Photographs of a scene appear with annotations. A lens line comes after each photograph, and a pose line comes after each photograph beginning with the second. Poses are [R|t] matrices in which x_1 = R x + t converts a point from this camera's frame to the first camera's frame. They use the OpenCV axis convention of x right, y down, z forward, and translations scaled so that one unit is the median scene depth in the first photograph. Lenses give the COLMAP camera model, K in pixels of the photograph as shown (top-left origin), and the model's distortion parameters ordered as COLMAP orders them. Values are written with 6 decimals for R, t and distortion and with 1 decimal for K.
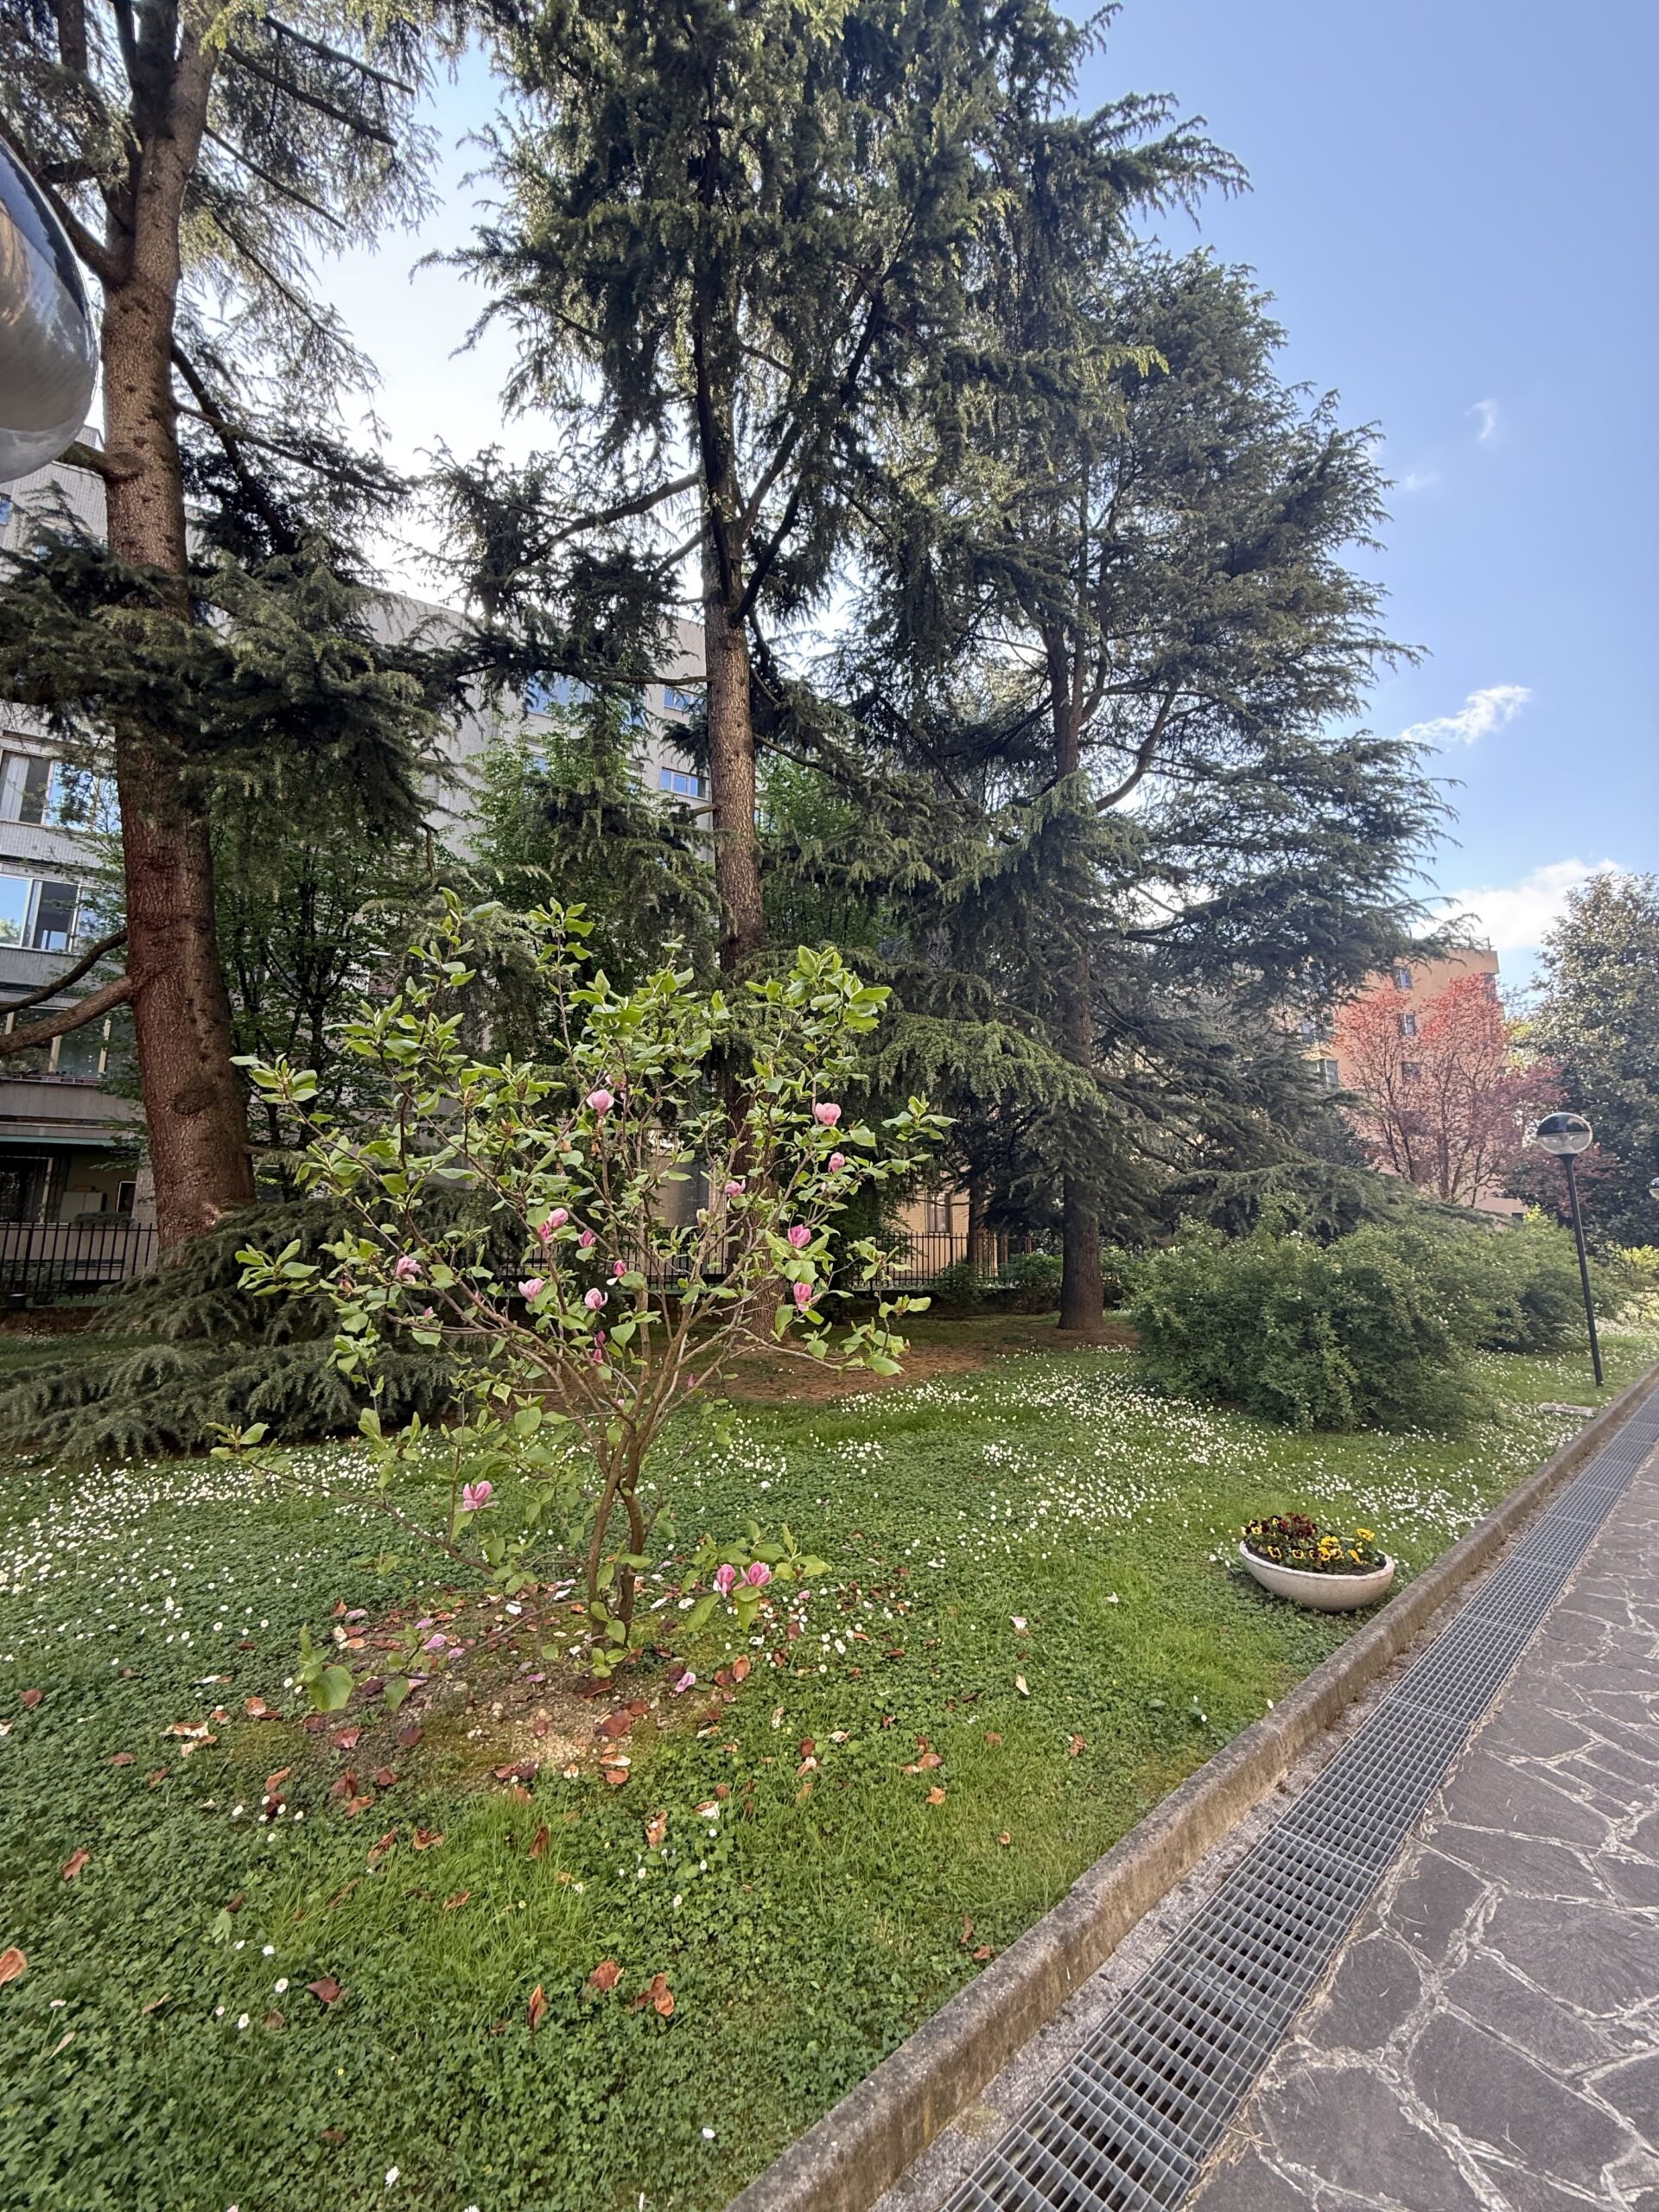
lens RADIAL K [[879.5, 0, 829.5], [0, 879.5, 1106.0], [0, 0, 1]] dist [-0.000370, 0.000275]
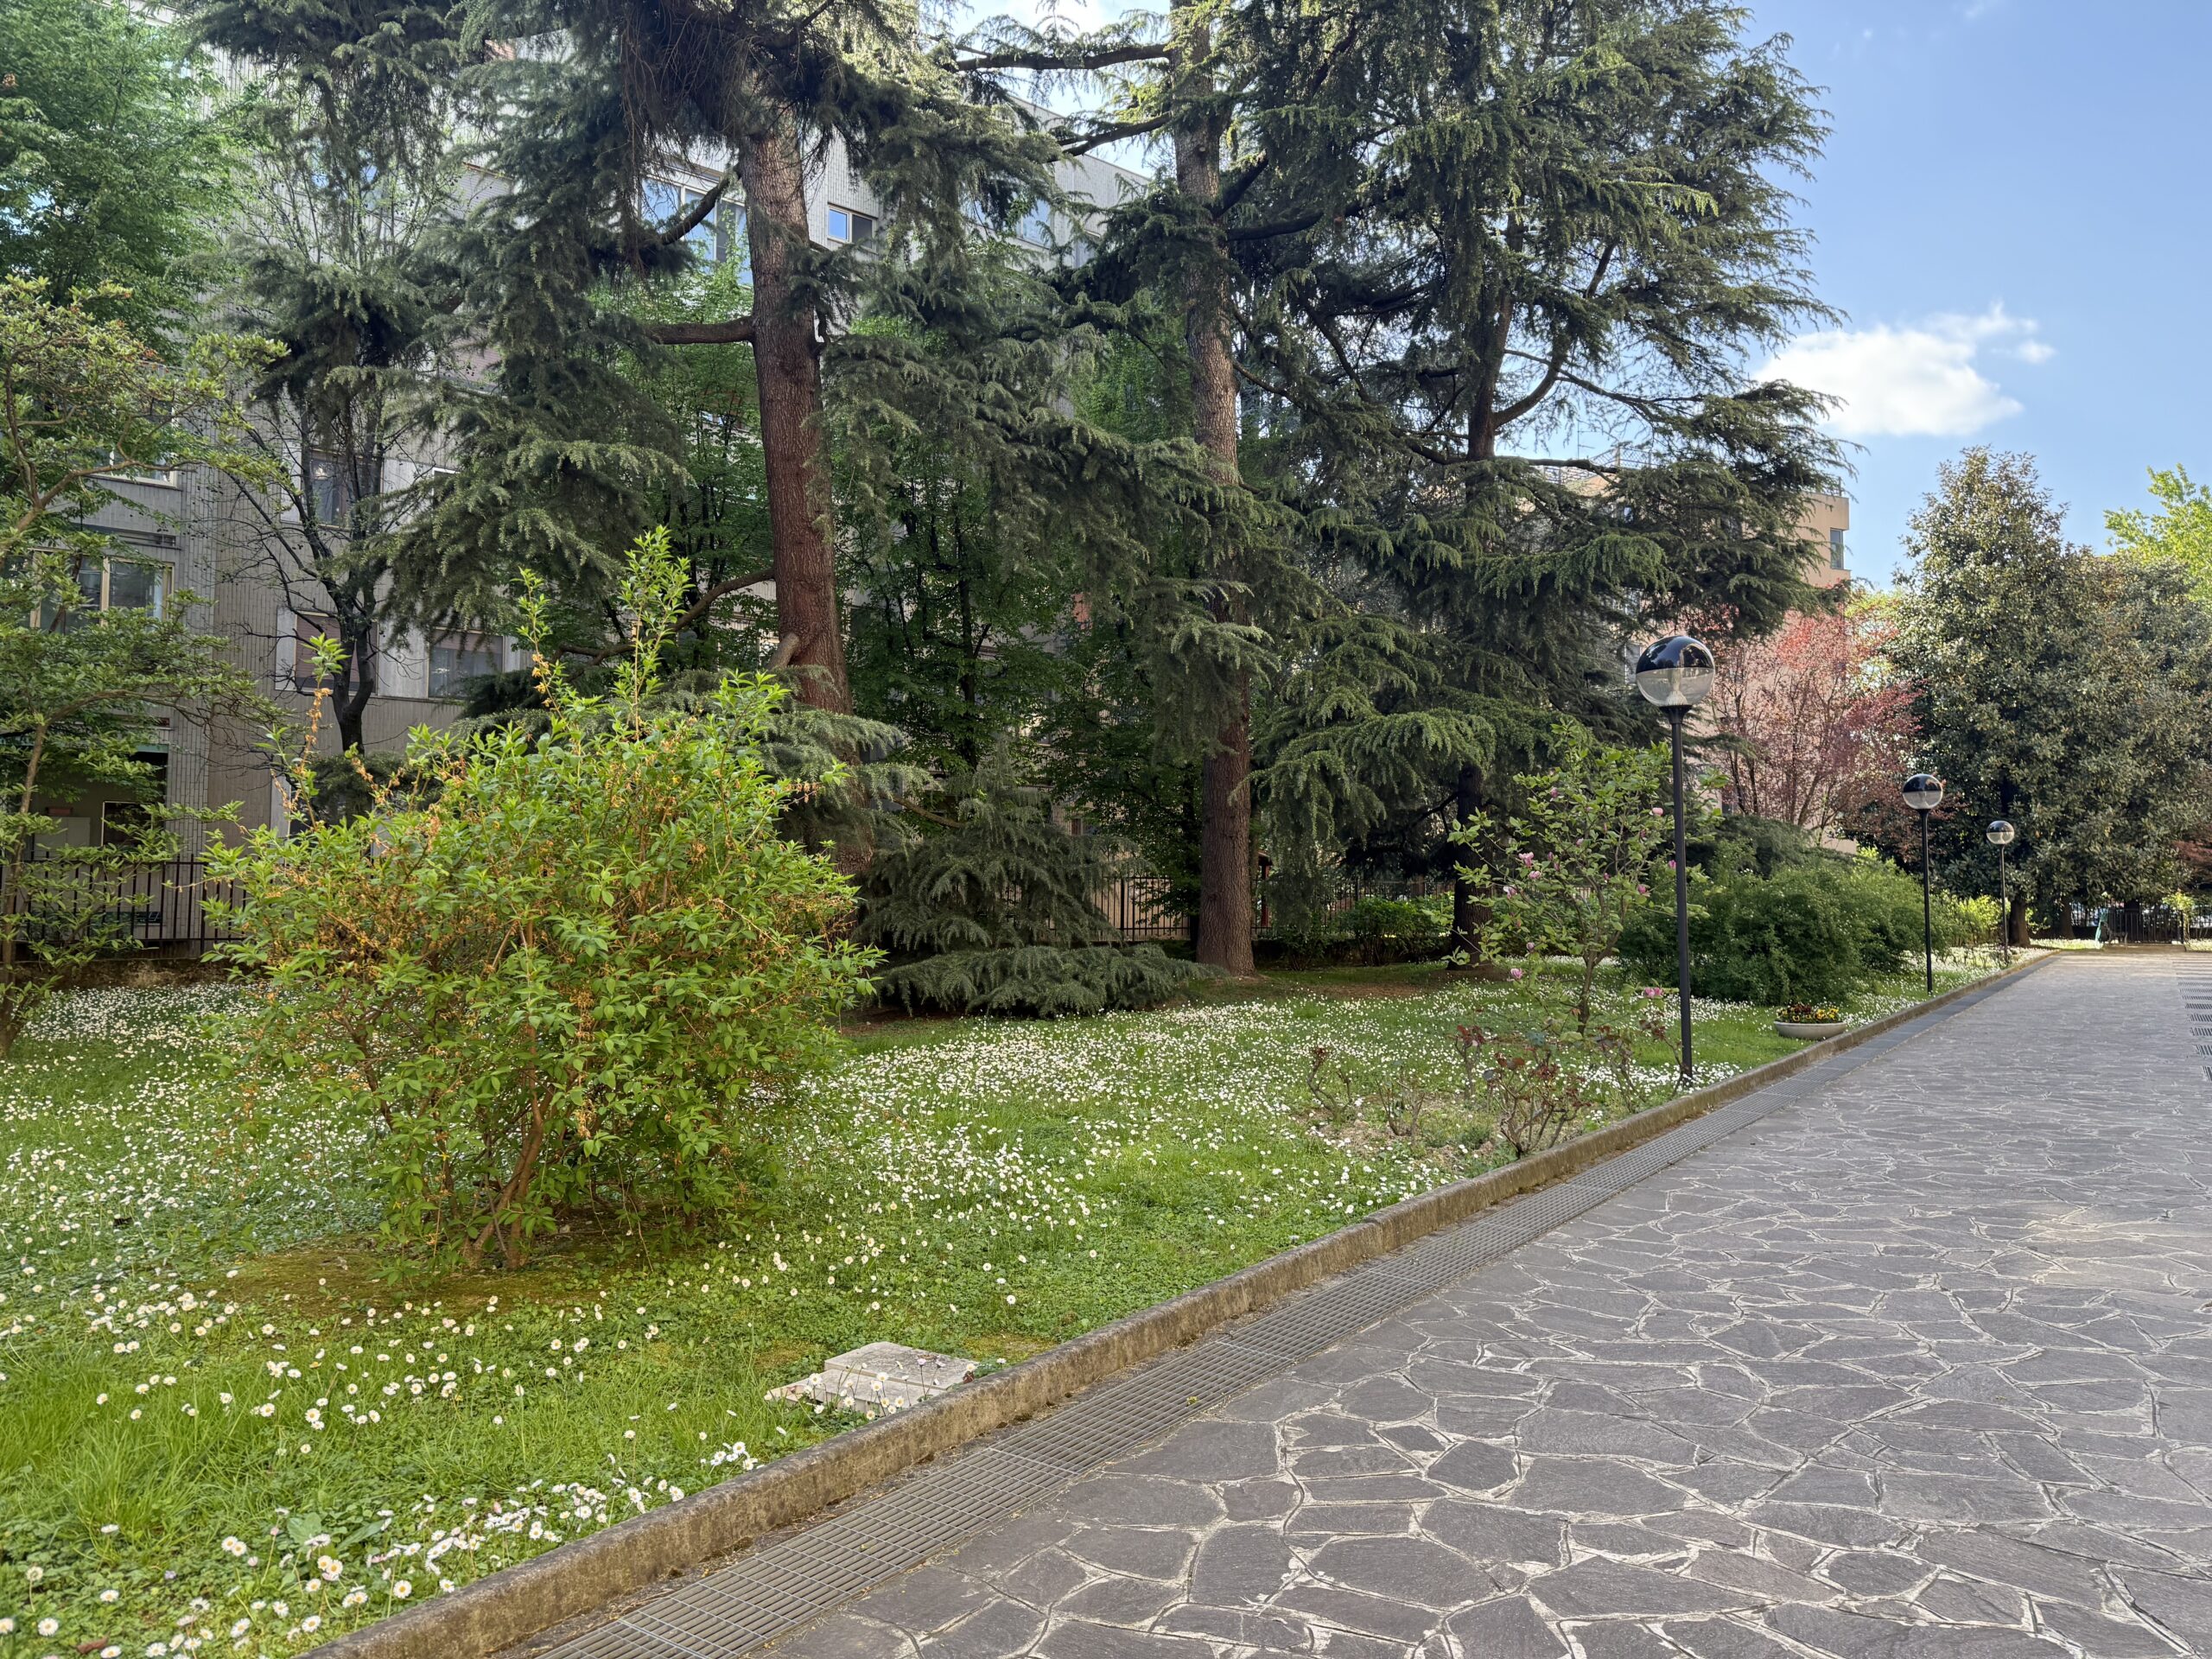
lens RADIAL K [[1543.4, 0, 1103.4], [0, 1543.4, 823.9], [0, 0, 1]] dist [0.054262, -0.065475]
pose [[0.974681, 0.011873, 0.223285, -0.251503], [-0.035135, 0.994317, 0.100498, -0.034189], [-0.220822, -0.105798, 0.969559, -0.282607]]
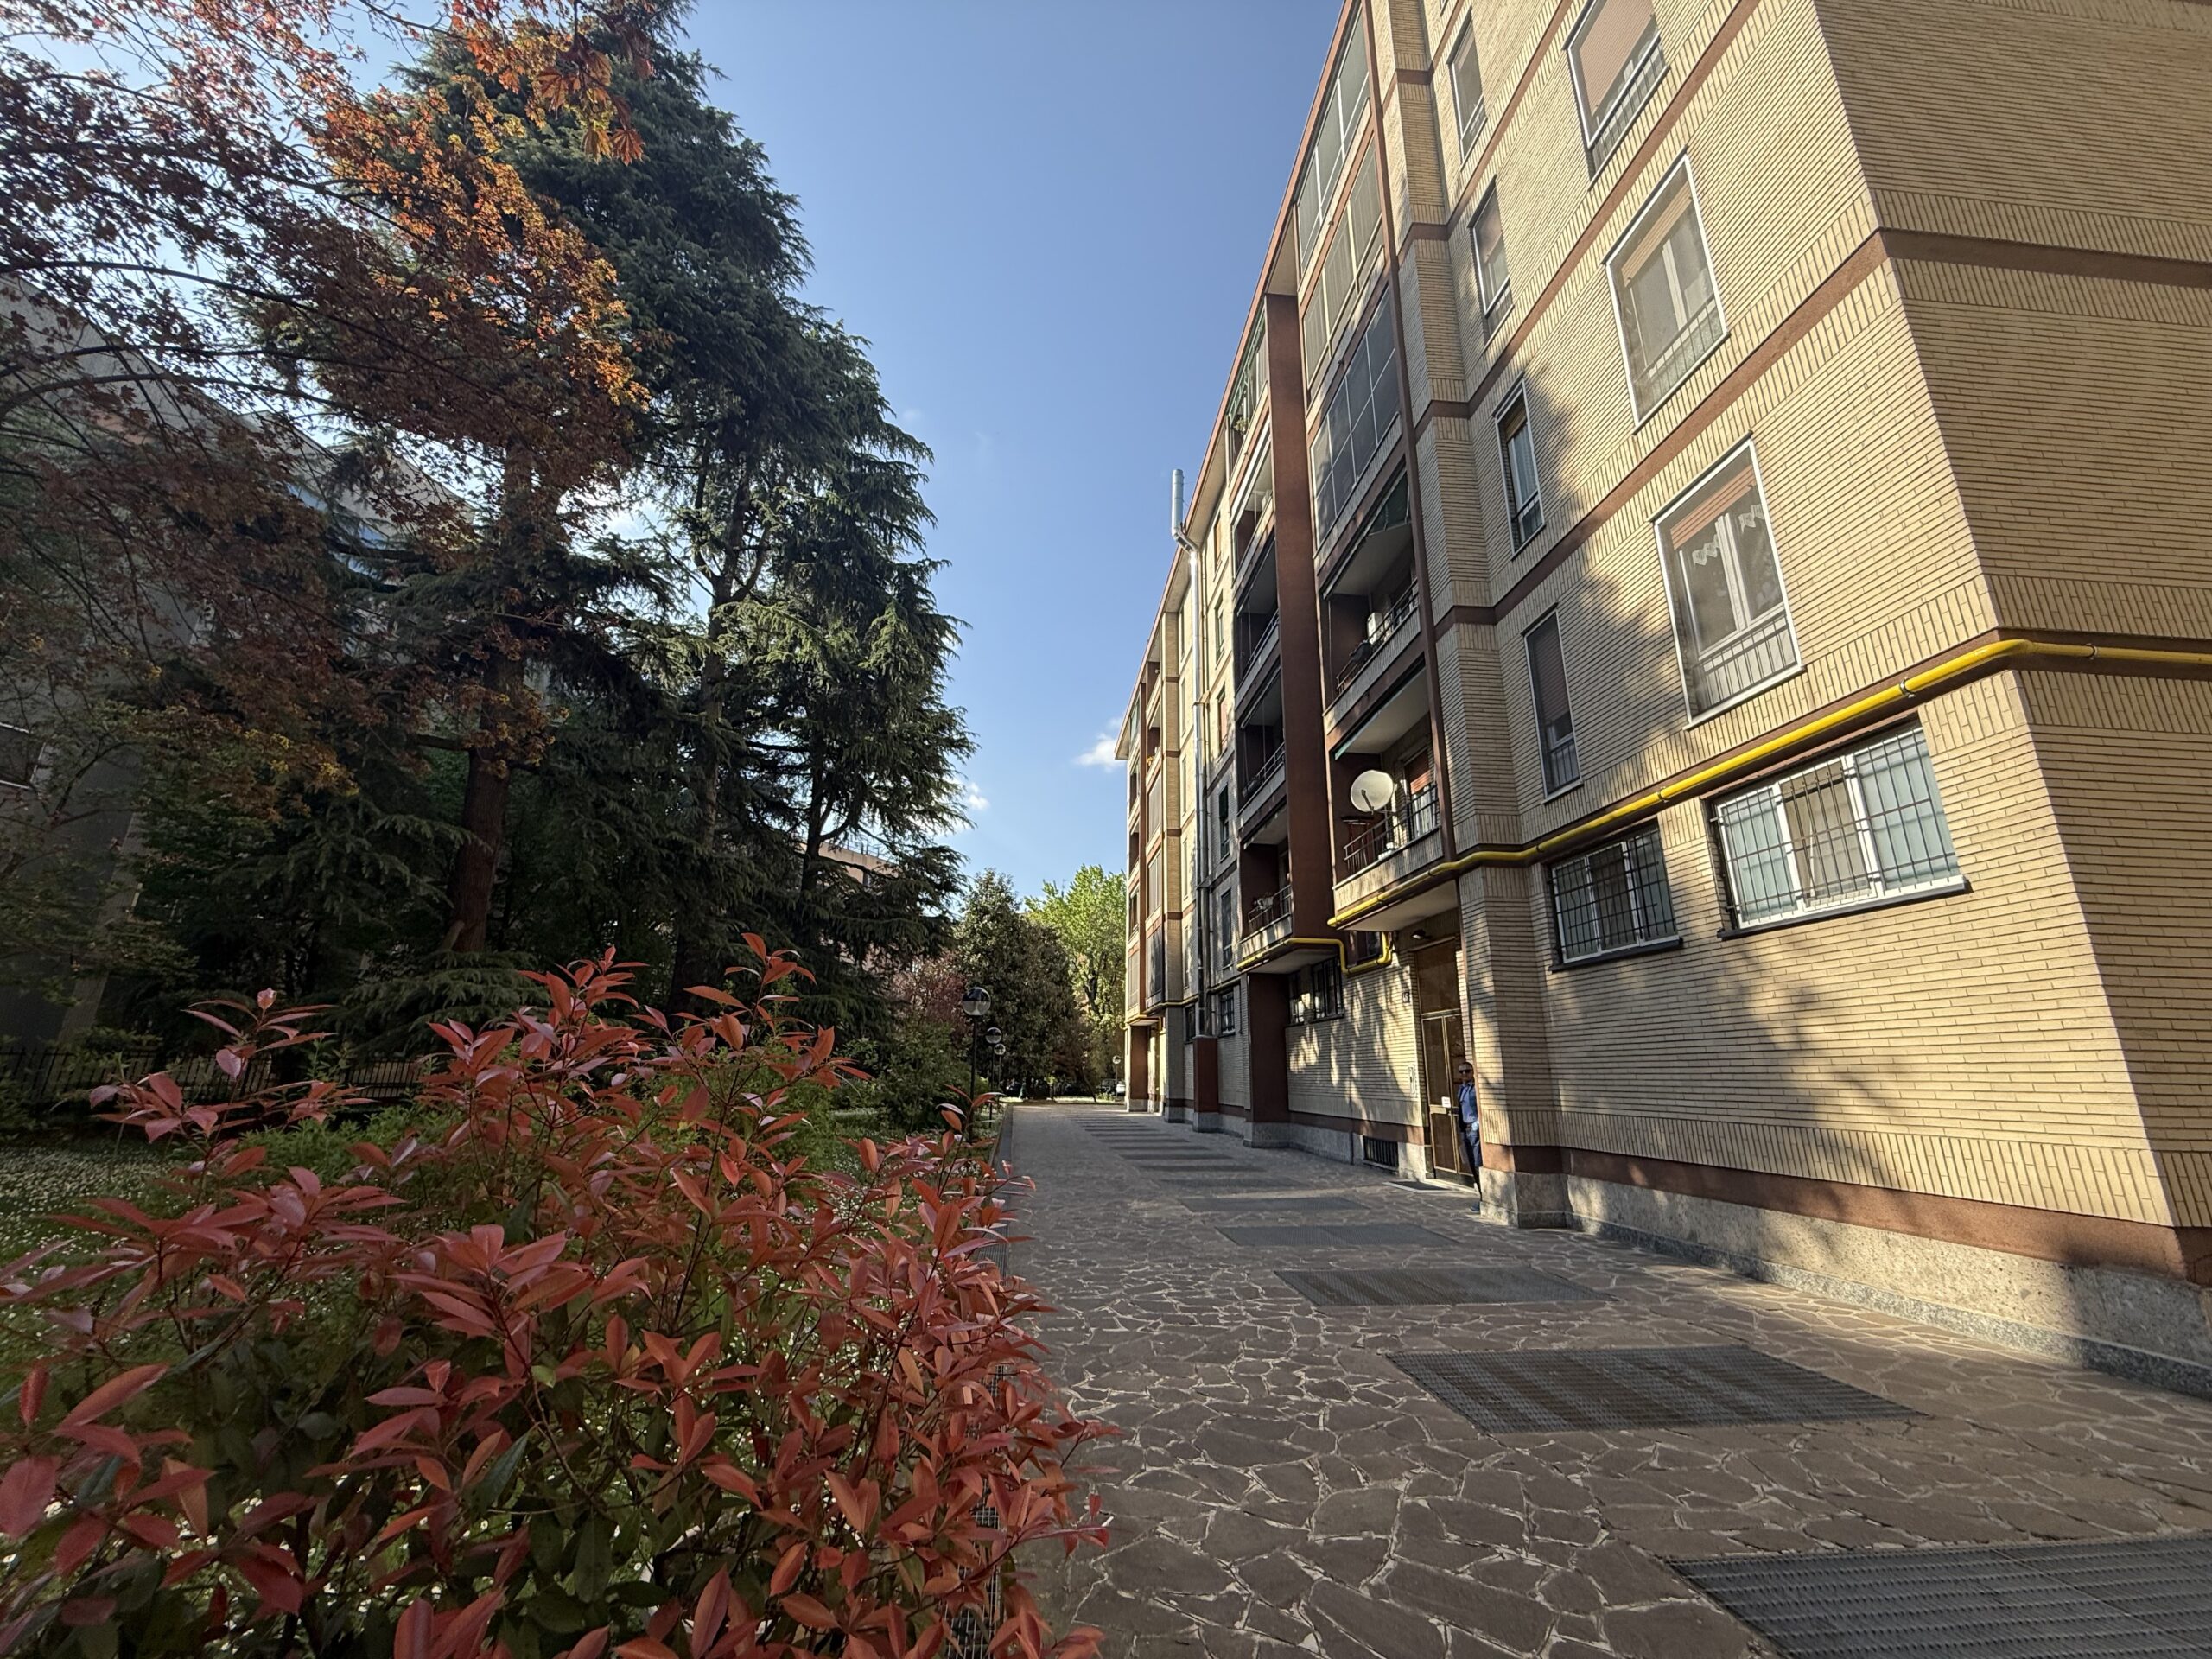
lens RADIAL K [[879.5, 0, 1098.9], [0, 879.5, 825.7], [0, 0, 1]] dist [-0.000370, 0.000275]
pose [[0.613093, 0.224451, 0.757456, -0.419159], [-0.135634, 0.974460, -0.178971, -0.055719], [-0.778281, 0.006989, 0.627878, -0.347302]]
